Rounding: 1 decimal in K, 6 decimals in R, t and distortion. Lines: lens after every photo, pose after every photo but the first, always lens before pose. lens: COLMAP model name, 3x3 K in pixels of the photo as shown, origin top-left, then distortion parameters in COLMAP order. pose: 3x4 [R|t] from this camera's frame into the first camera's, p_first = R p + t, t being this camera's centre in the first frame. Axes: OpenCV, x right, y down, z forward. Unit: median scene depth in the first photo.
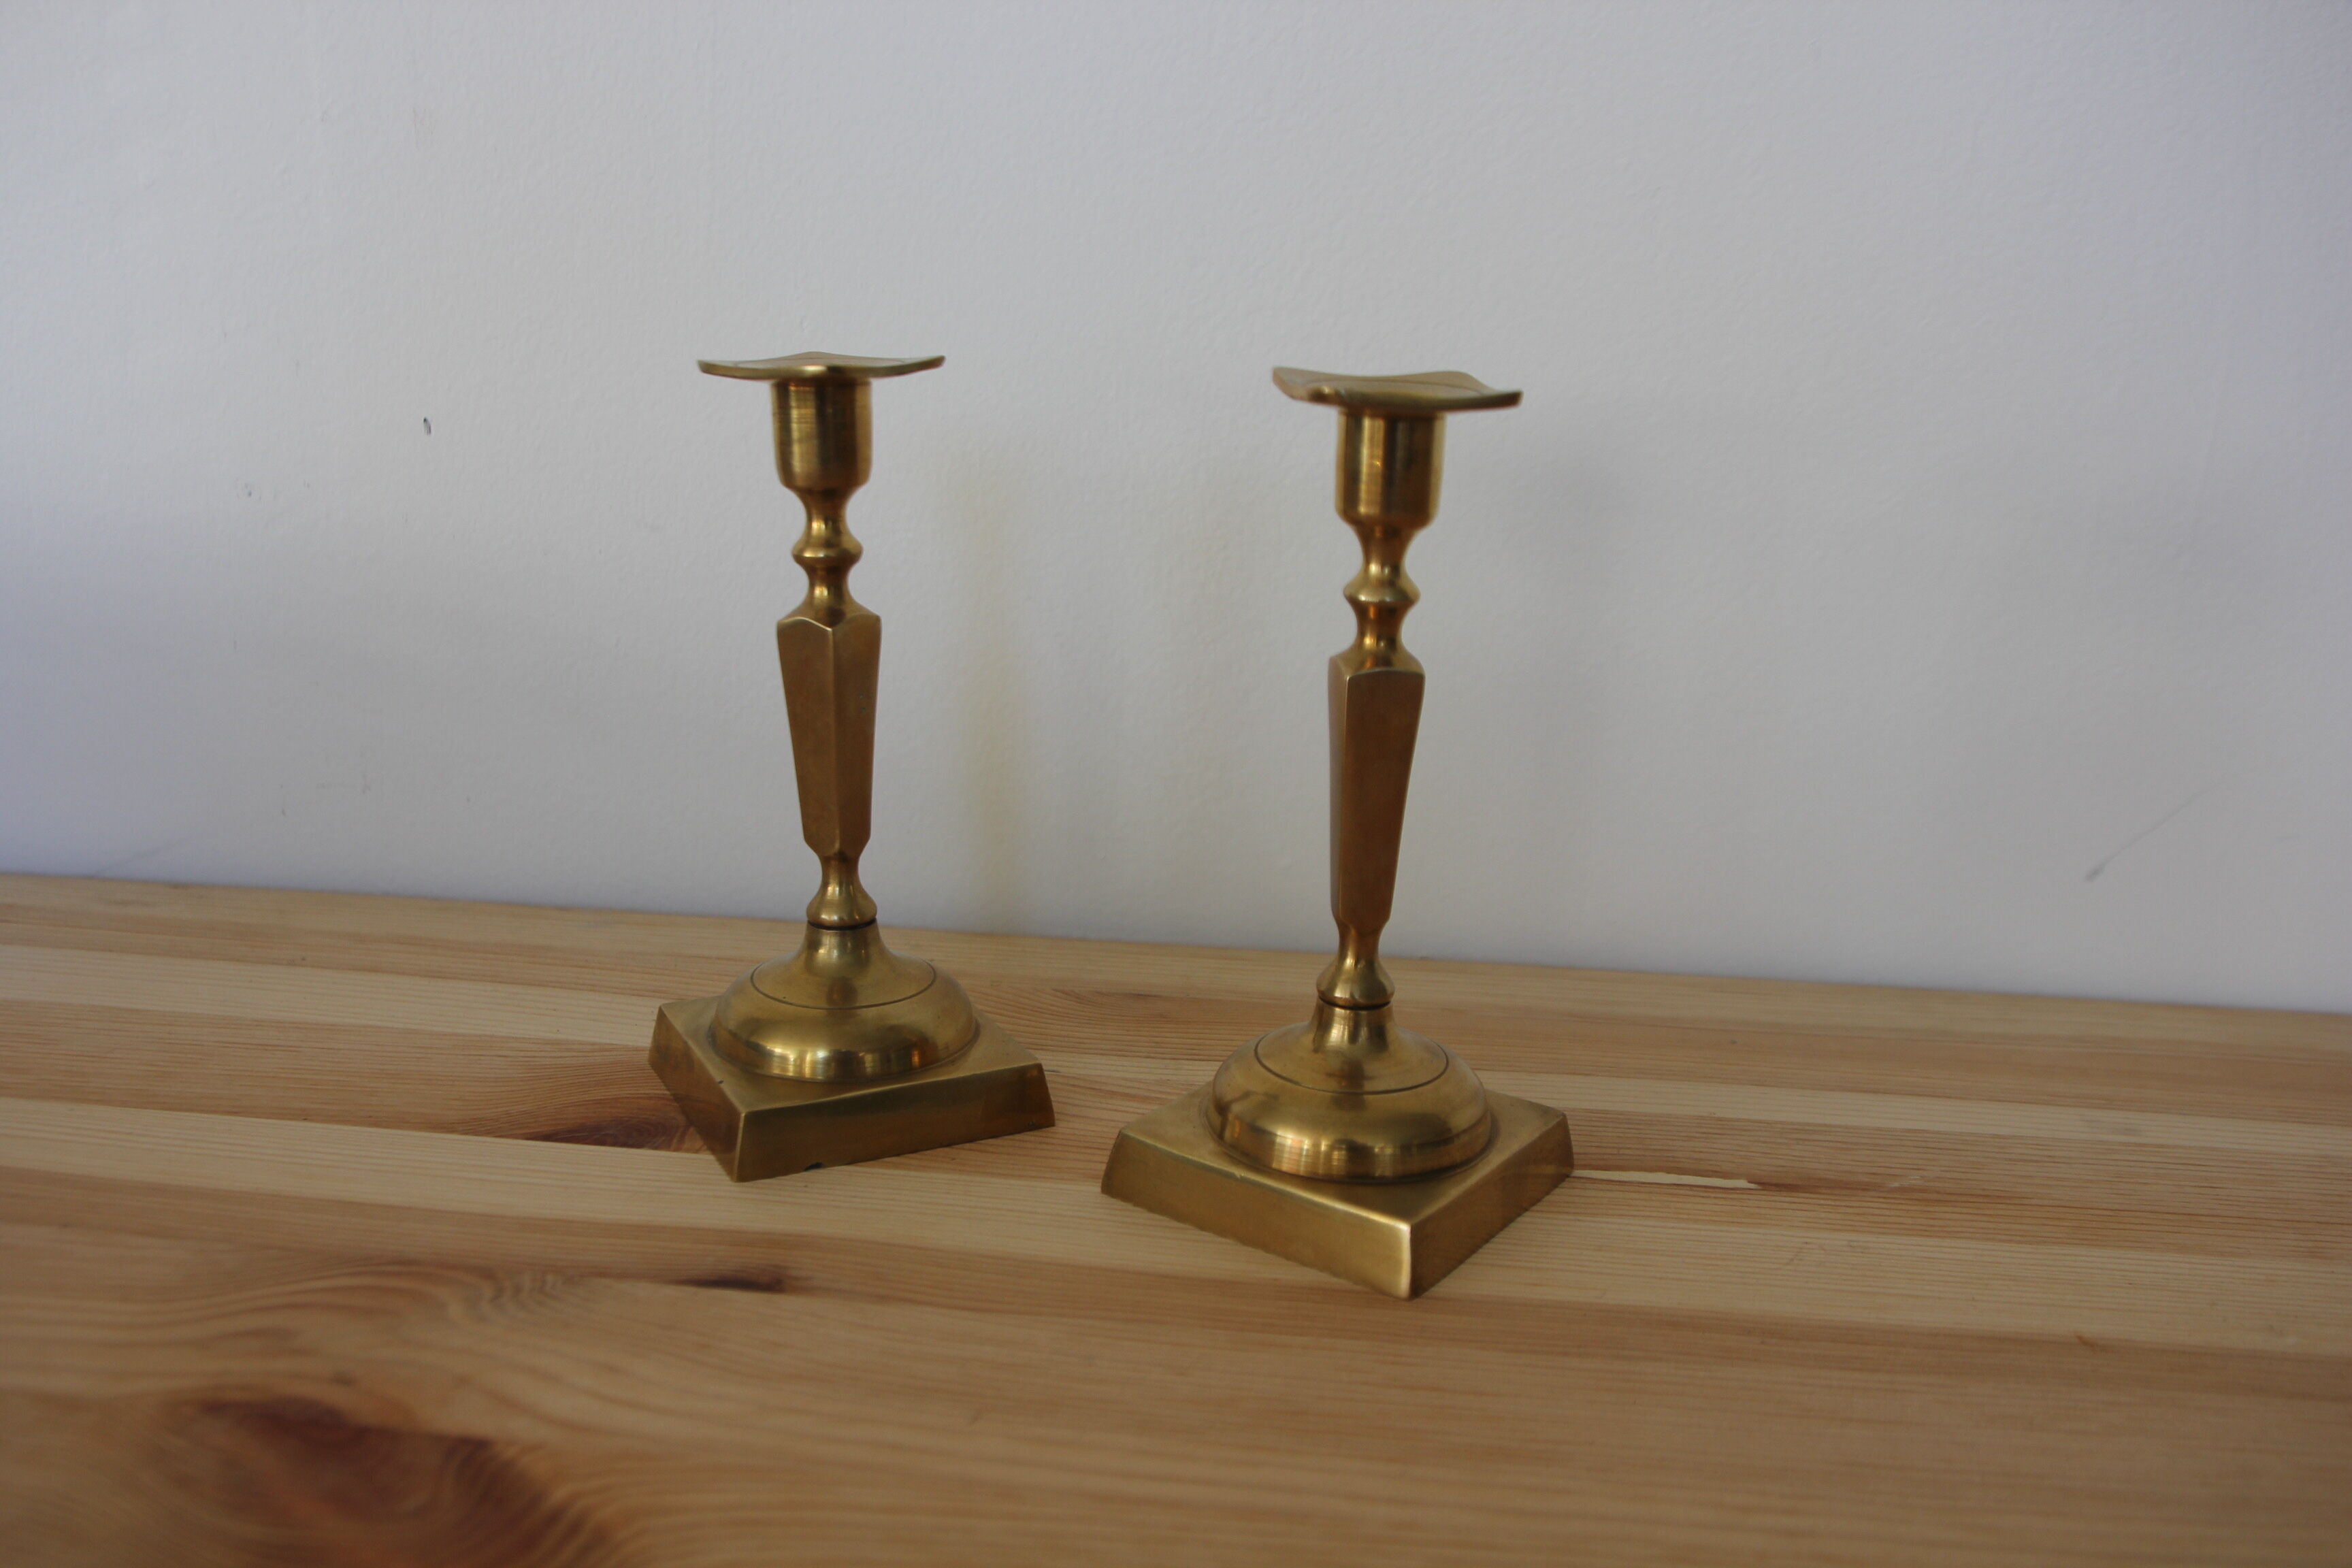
lens RADIAL K [[2062.7, 0, 1108.0], [0, 2062.7, 813.1], [0, 0, 1]] dist [-0.107465, 0.051124]
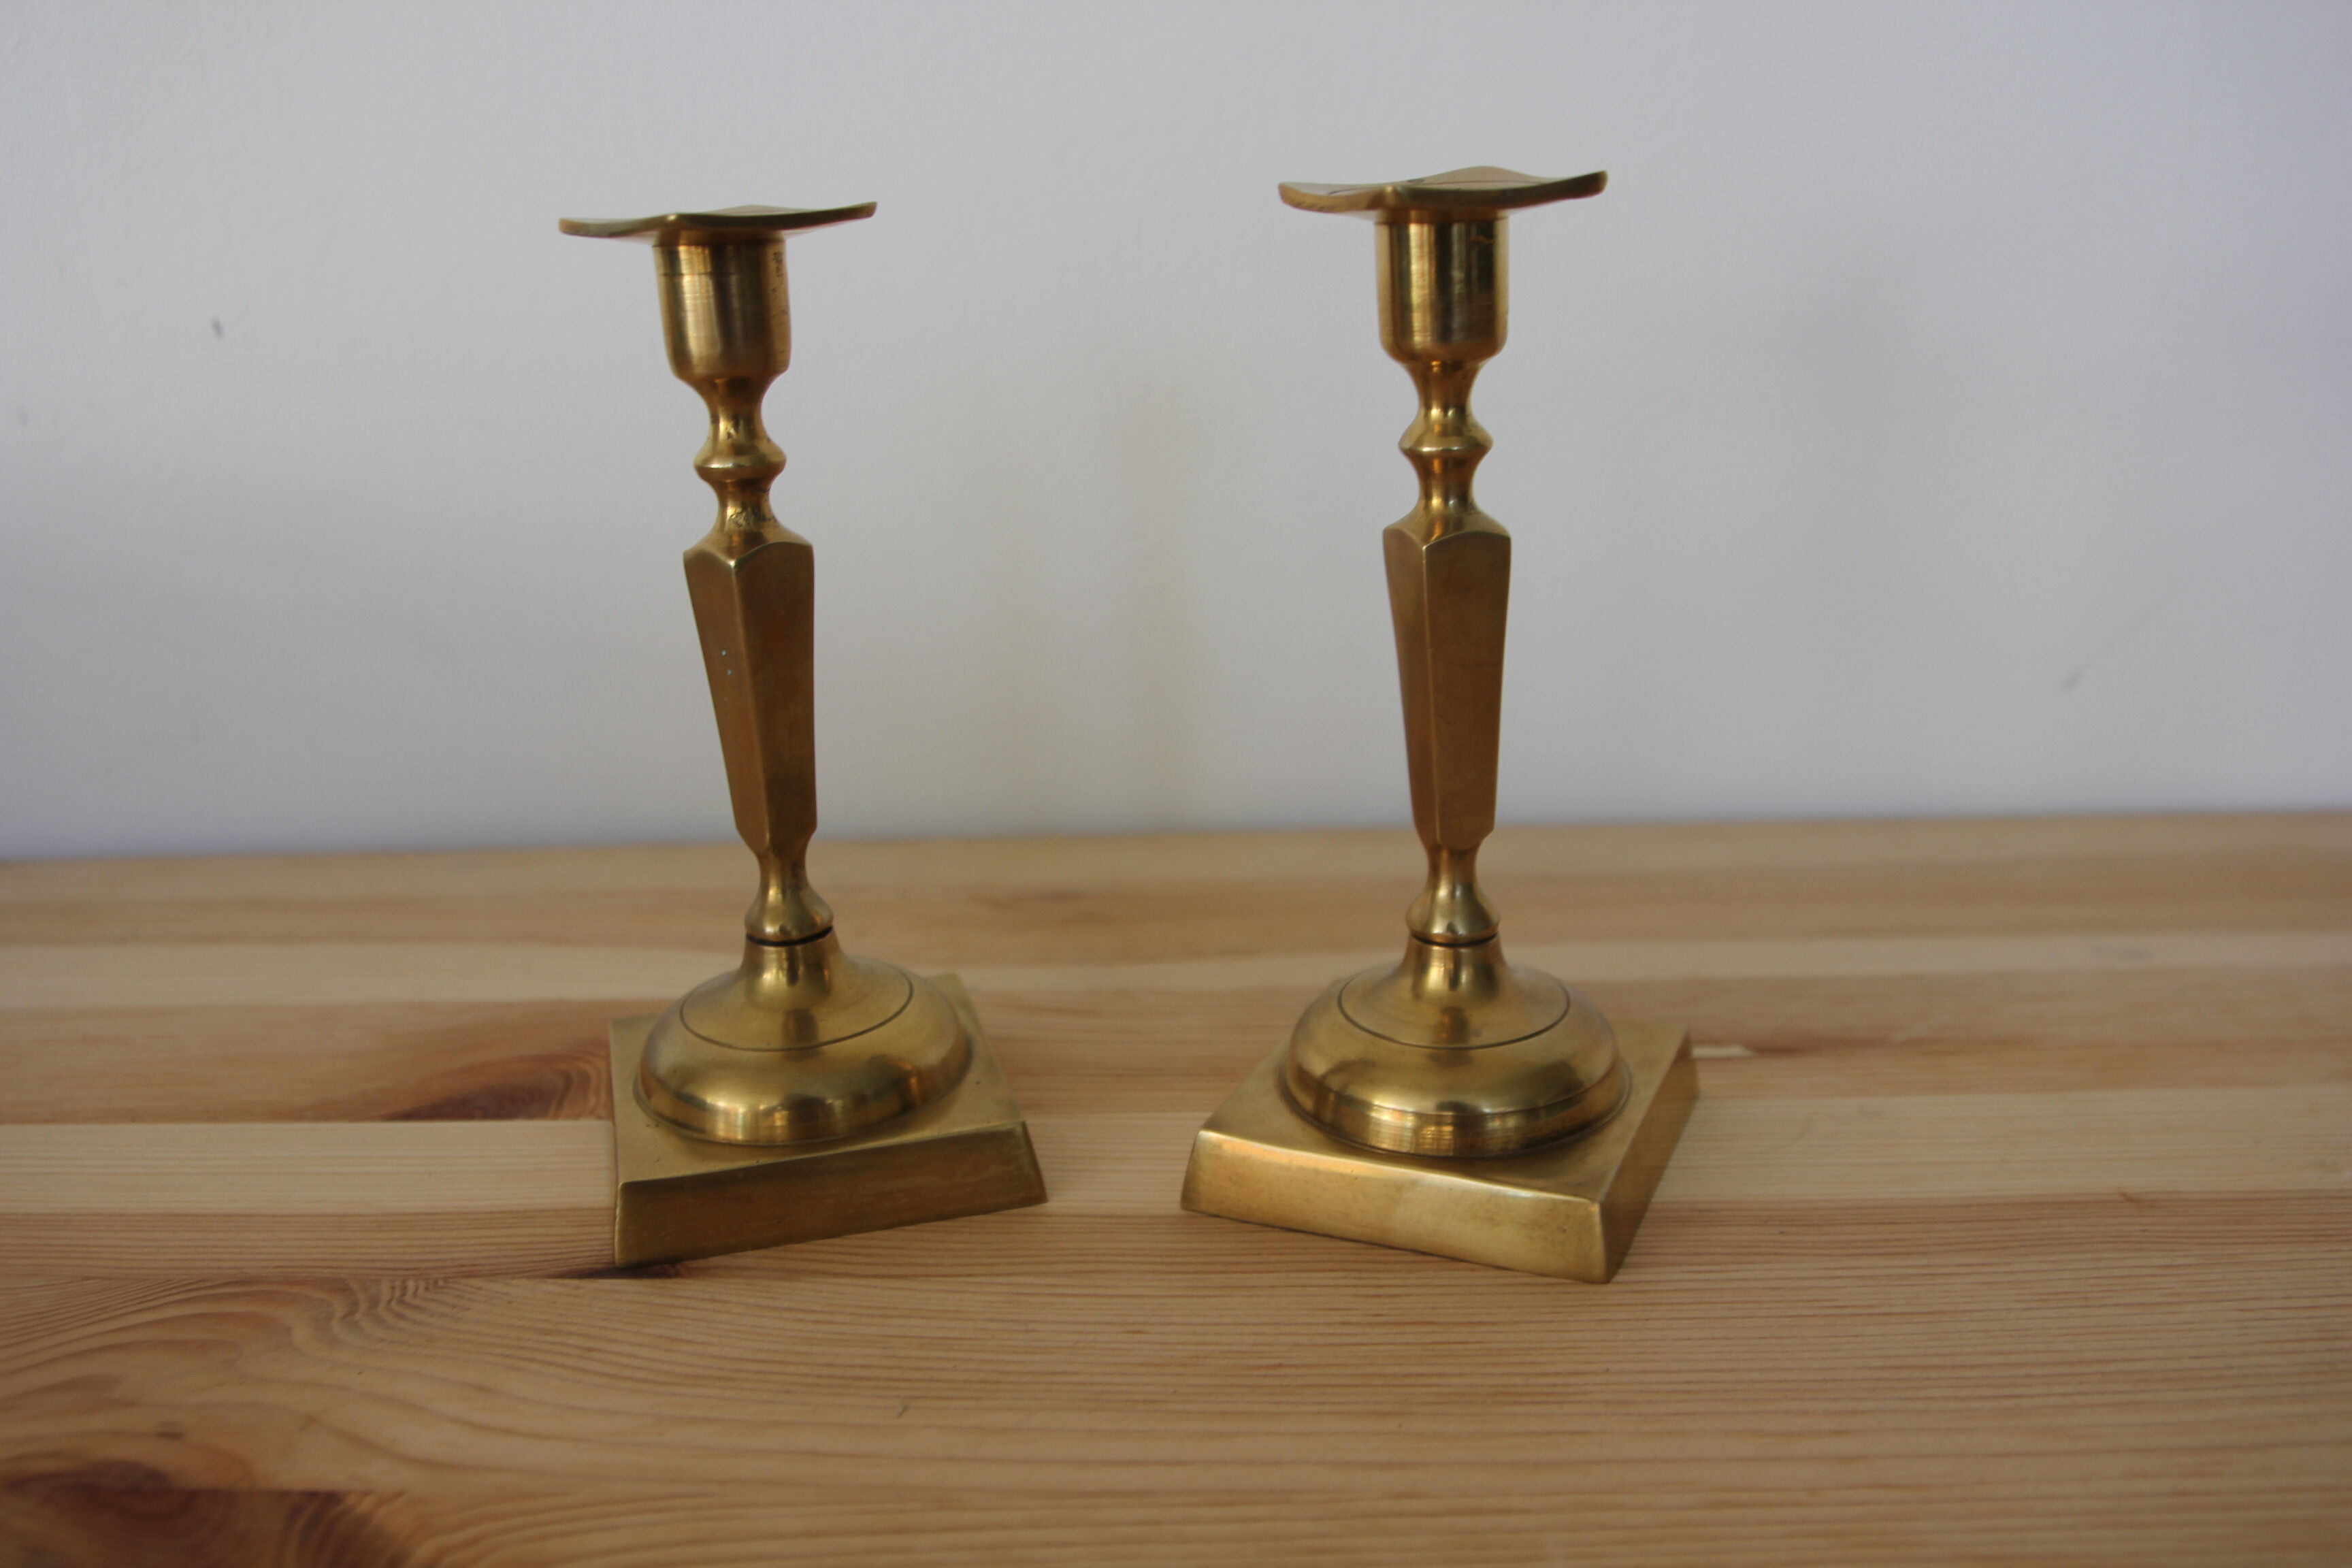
lens RADIAL K [[2062.7, 0, 1156.9], [0, 2062.7, 795.1], [0, 0, 1]] dist [-0.107465, 0.051124]
pose [[0.994960, -0.082881, 0.056434, 0.013322], [0.079849, 0.995342, 0.054022, -0.002244], [-0.060649, -0.049244, 0.996944, 0.128320]]
